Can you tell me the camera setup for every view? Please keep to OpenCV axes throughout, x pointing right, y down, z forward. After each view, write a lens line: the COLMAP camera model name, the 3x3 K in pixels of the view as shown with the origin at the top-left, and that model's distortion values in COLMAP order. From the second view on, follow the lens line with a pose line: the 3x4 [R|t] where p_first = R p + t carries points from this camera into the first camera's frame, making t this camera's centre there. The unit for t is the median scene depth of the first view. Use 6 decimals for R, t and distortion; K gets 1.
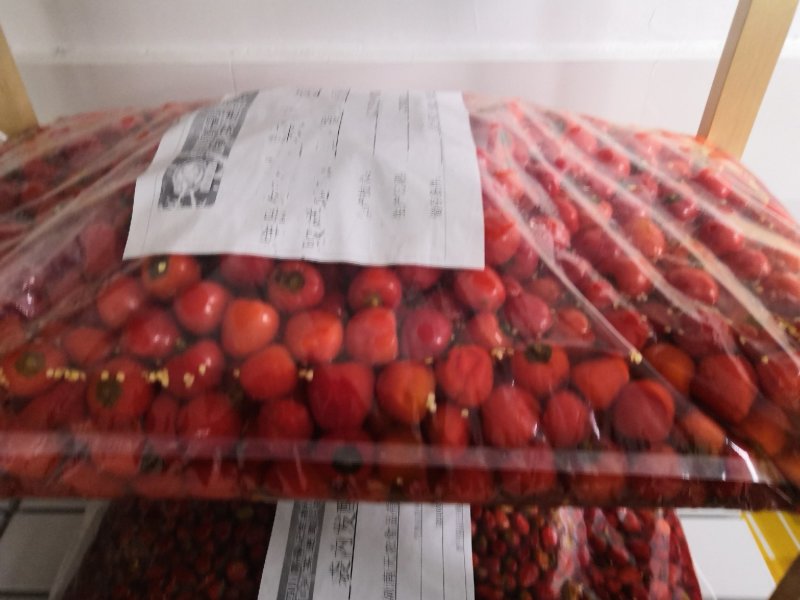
lens RADIAL K [[653.6, 0, 400.0], [0, 653.6, 300.0], [0, 0, 1]] dist [-0.017723, 0.008598]
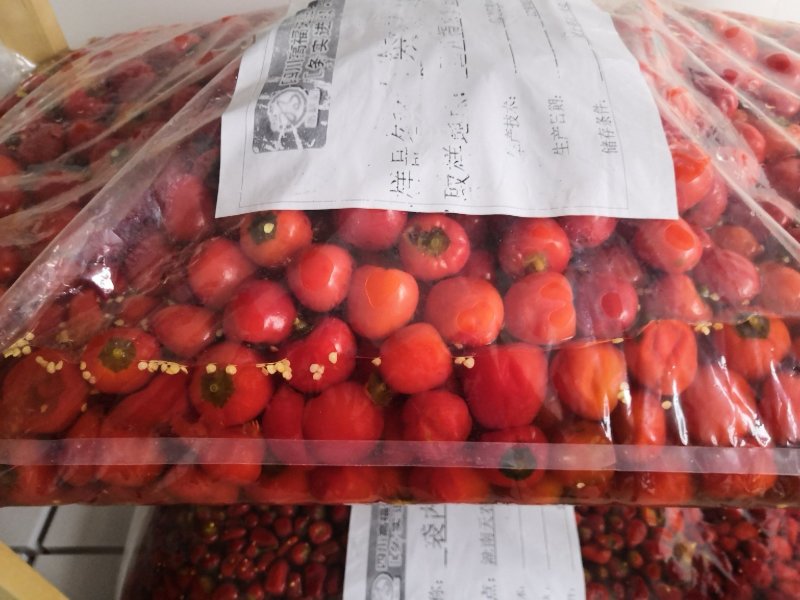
lens RADIAL K [[653.6, 0, 400.0], [0, 653.6, 300.0], [0, 0, 1]] dist [-0.017723, 0.008598]
pose [[0.999247, -0.026367, -0.028473, -0.180862], [0.029704, 0.991841, 0.123971, -0.056905], [0.024972, -0.124723, 0.991877, 0.198663]]
